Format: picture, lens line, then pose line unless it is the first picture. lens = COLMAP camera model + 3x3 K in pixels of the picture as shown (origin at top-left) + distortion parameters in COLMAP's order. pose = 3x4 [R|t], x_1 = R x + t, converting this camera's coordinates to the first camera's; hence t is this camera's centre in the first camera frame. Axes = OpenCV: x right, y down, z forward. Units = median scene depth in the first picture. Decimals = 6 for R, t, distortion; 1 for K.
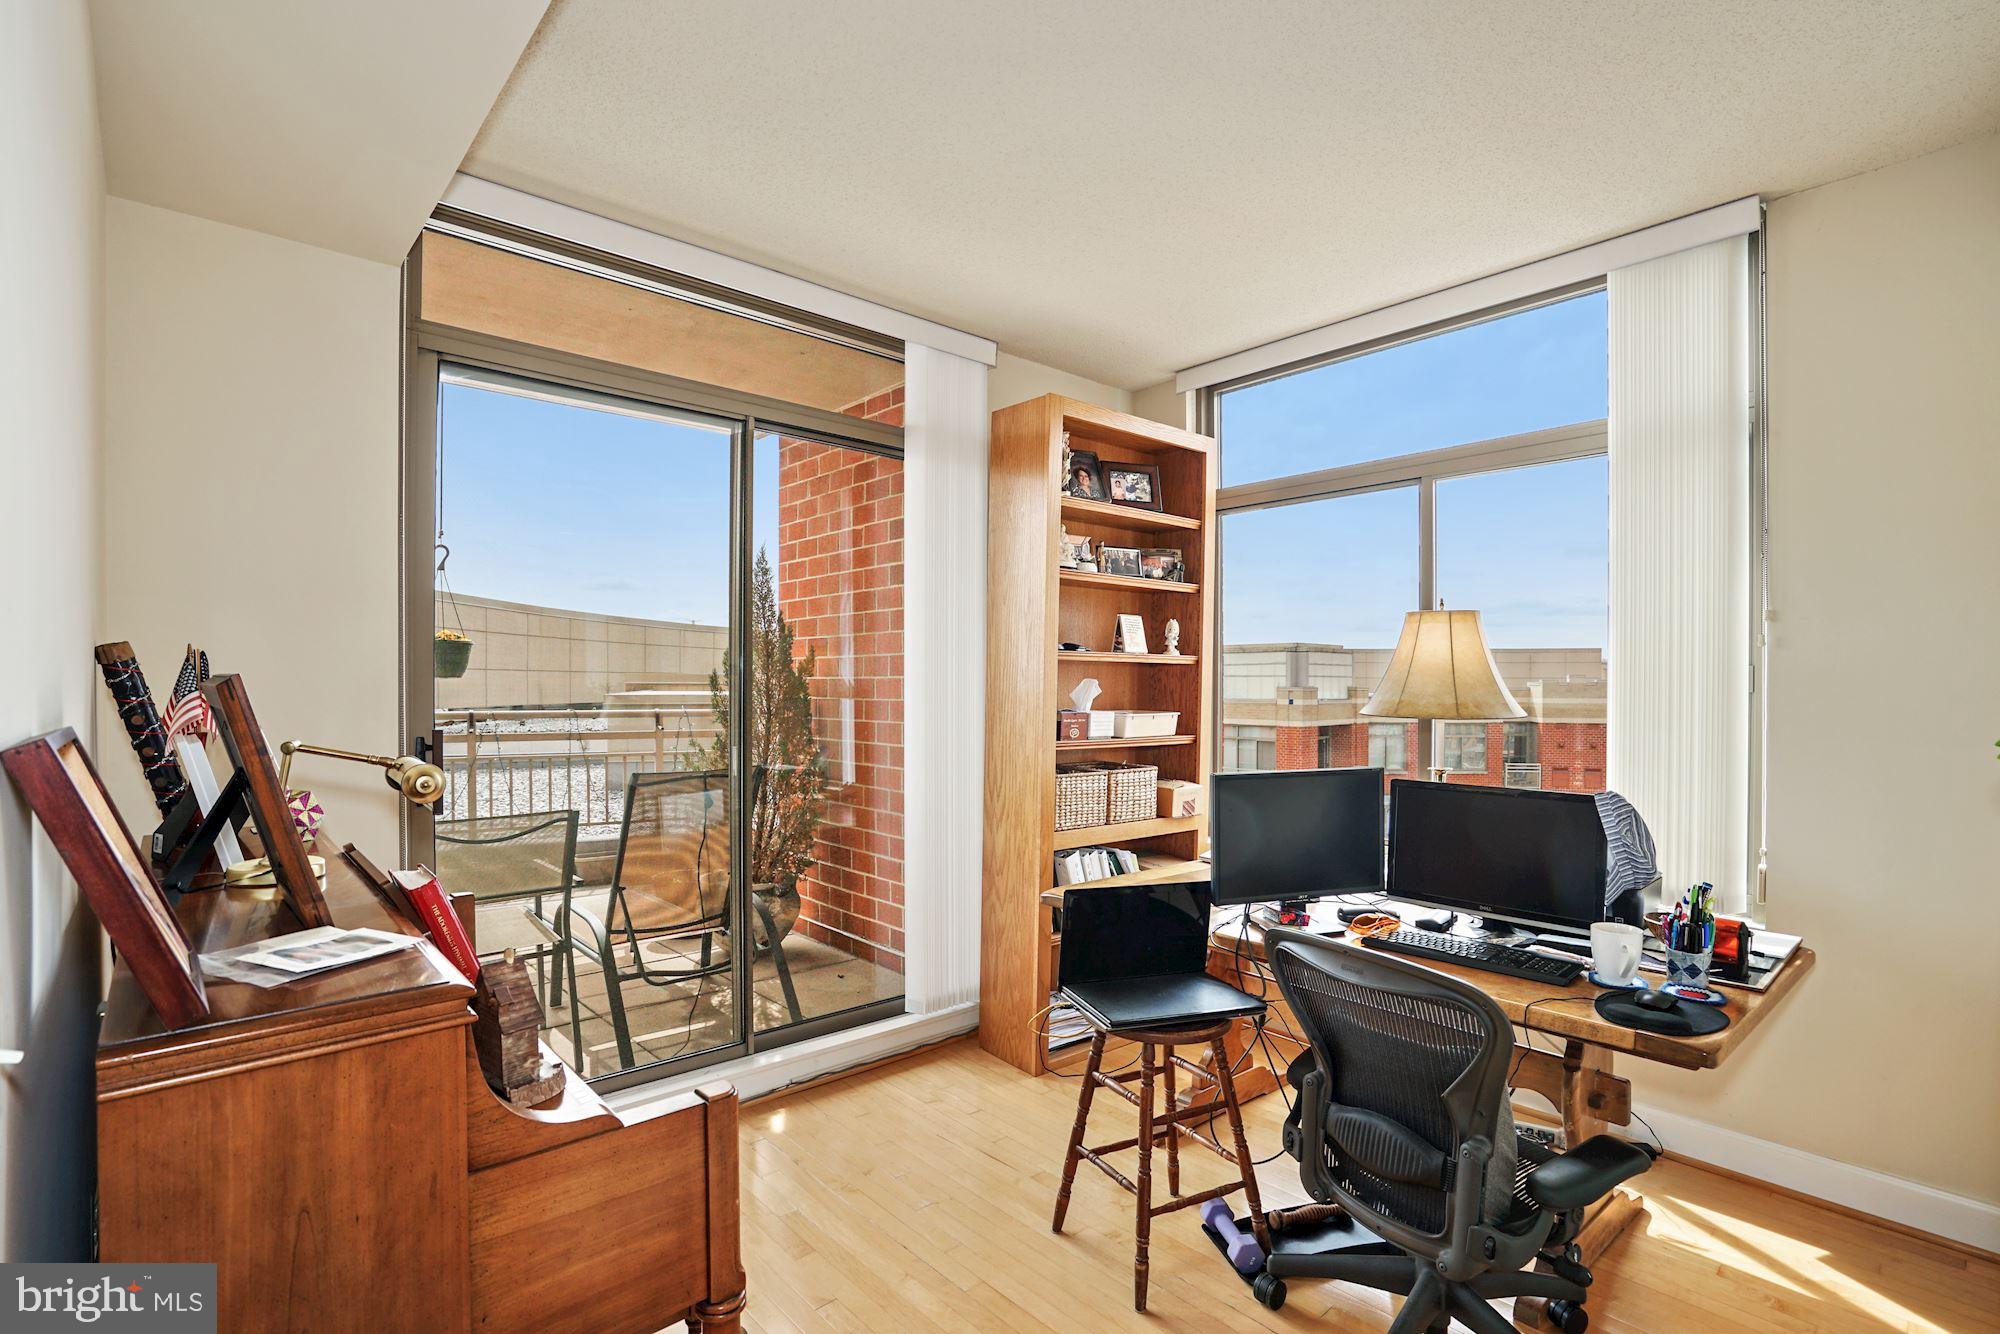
lens RADIAL K [[953.9, 0, 999.7], [0, 953.9, 676.4], [0, 0, 1]] dist [-0.060007, 0.020768]
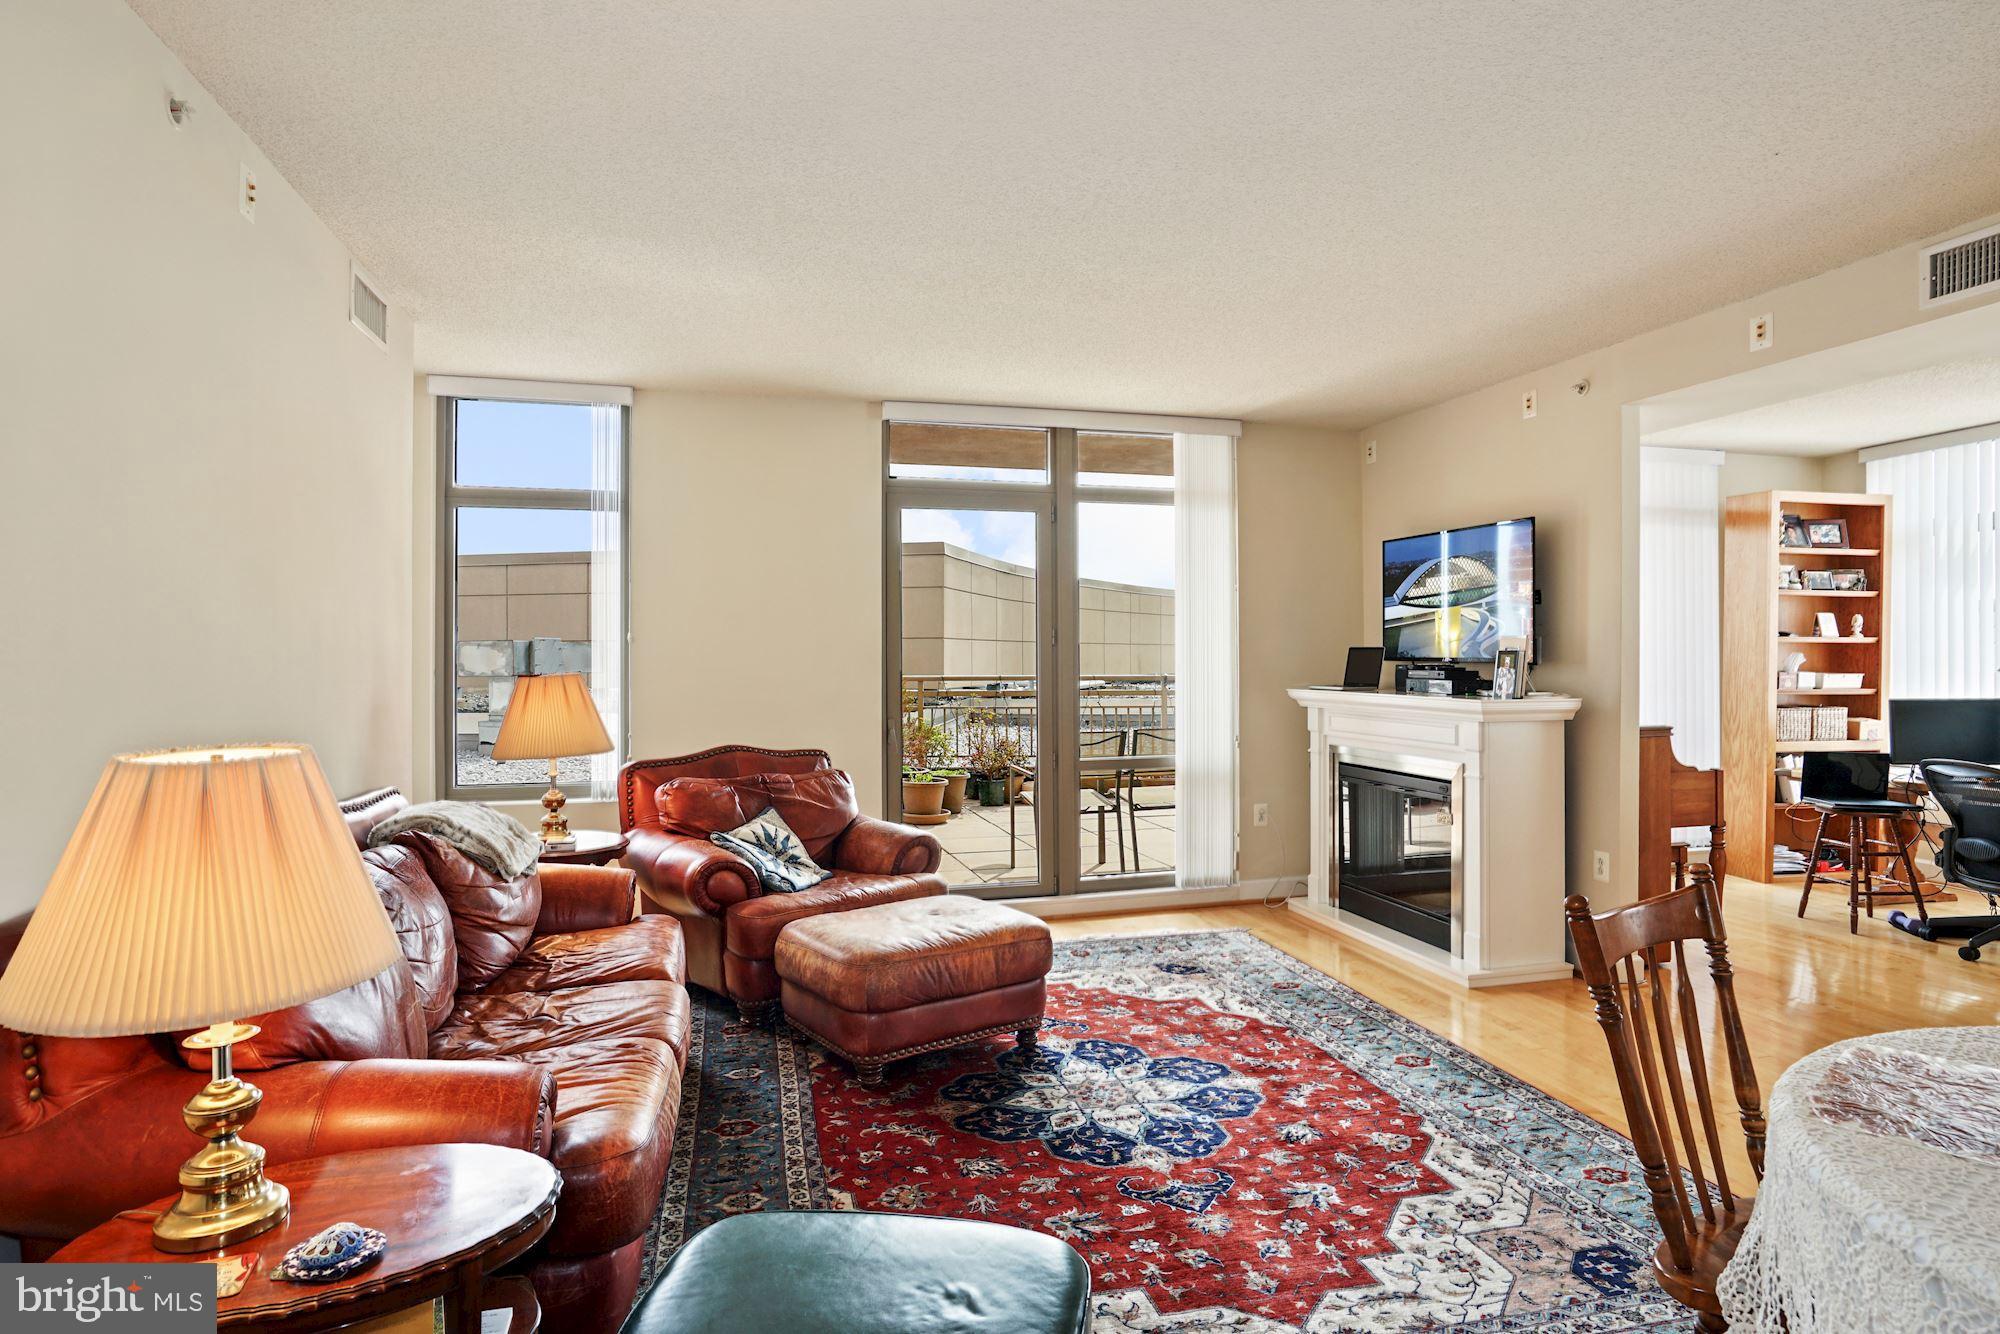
lens RADIAL K [[1107.3, 0, 992.2], [0, 1107.3, 638.2], [0, 0, 1]] dist [0.000561, 0.001637]
pose [[0.892949, -0.010012, -0.450047, -0.278459], [0.007148, 0.999942, -0.008063, -0.016815], [0.450101, 0.003982, 0.892969, -1.309664]]
